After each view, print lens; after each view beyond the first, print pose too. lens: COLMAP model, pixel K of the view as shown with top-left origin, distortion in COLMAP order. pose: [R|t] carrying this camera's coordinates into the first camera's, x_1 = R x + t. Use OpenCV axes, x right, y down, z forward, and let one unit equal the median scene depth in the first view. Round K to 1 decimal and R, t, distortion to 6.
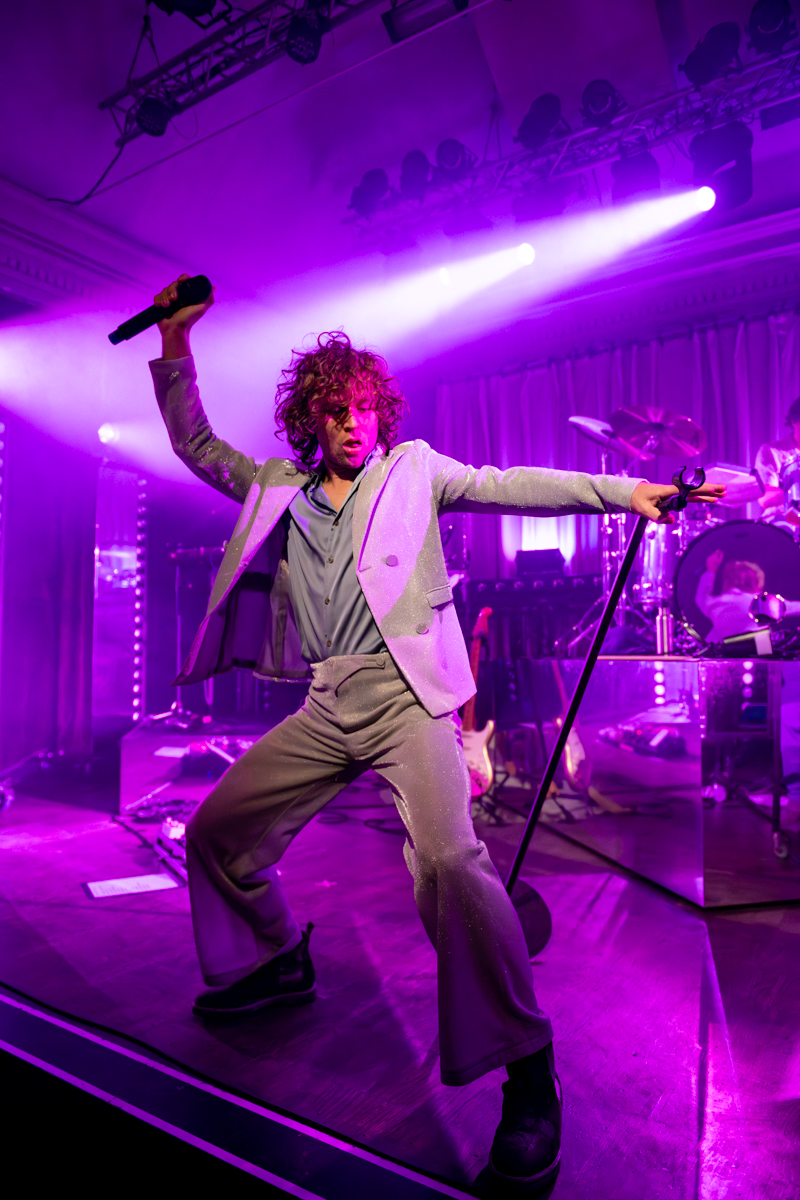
lens RADIAL K [[817.6, 0, 400.5], [0, 817.6, 603.4], [0, 0, 1]] dist [-0.003249, -0.015084]
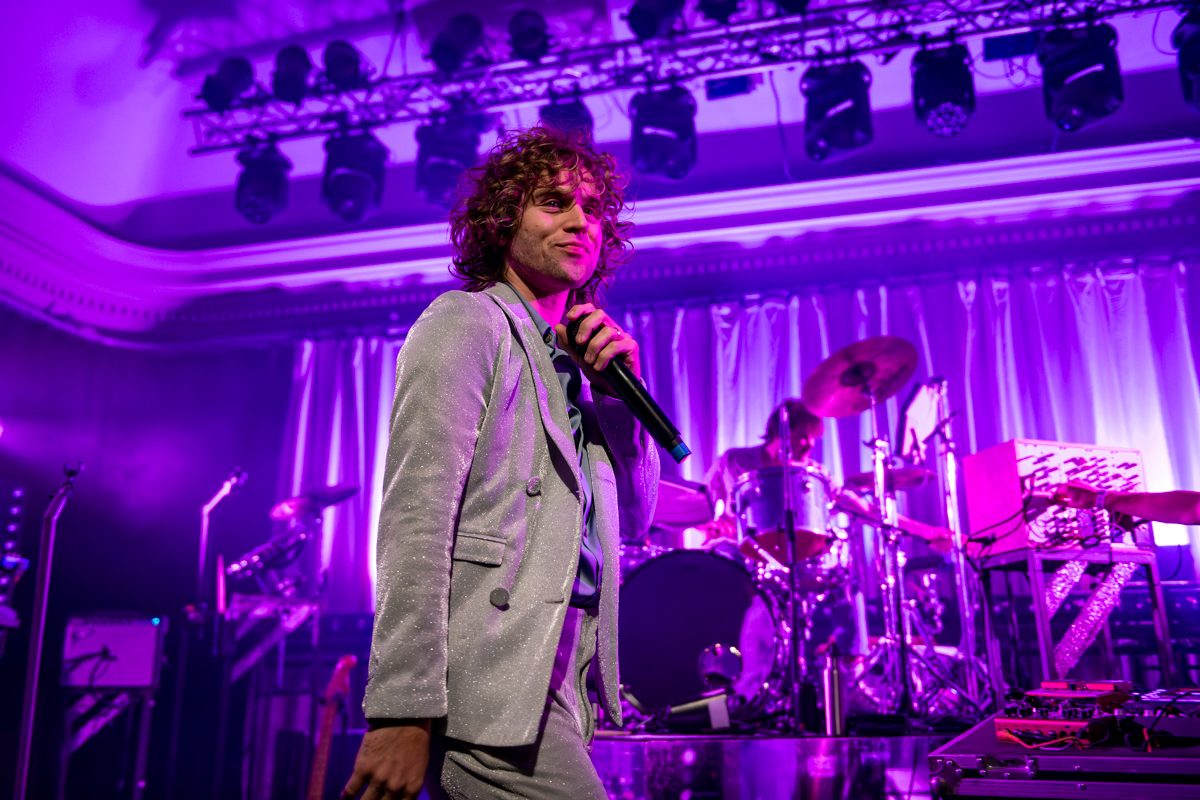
lens RADIAL K [[1085.9, 0, 600.8], [0, 1085.9, 397.8], [0, 0, 1]] dist [0.007711, -0.005485]
pose [[0.943279, 0.094369, 0.318308, -0.007020], [-0.022233, 0.974555, -0.223044, -0.006924], [-0.331257, 0.203315, 0.921375, 0.027274]]
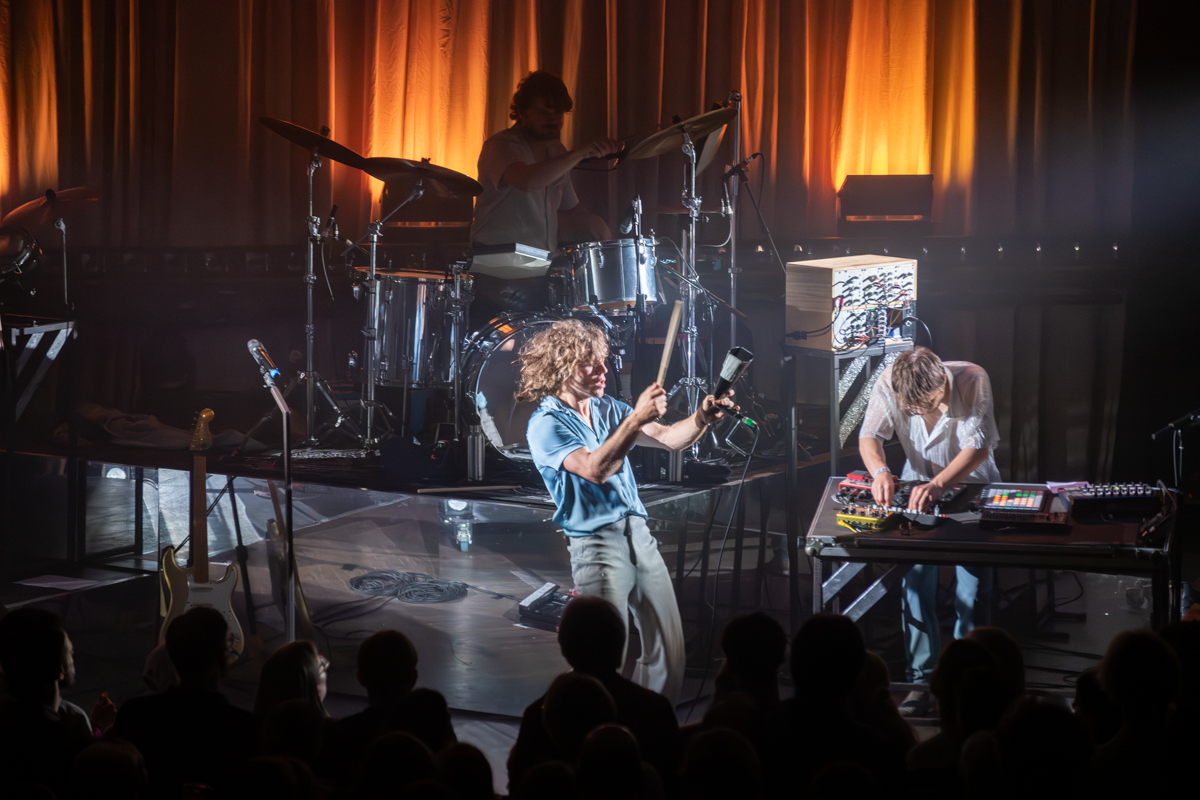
lens RADIAL K [[4848.1, 0, 600.0], [0, 4848.1, 400.0], [0, 0, 1]] dist [1.510987, 0.087399]
pose [[0.707466, -0.088924, 0.701131, -2.483799], [-0.055224, 0.982064, 0.180278, -0.743690], [-0.704587, -0.166259, 0.689866, -2.060075]]
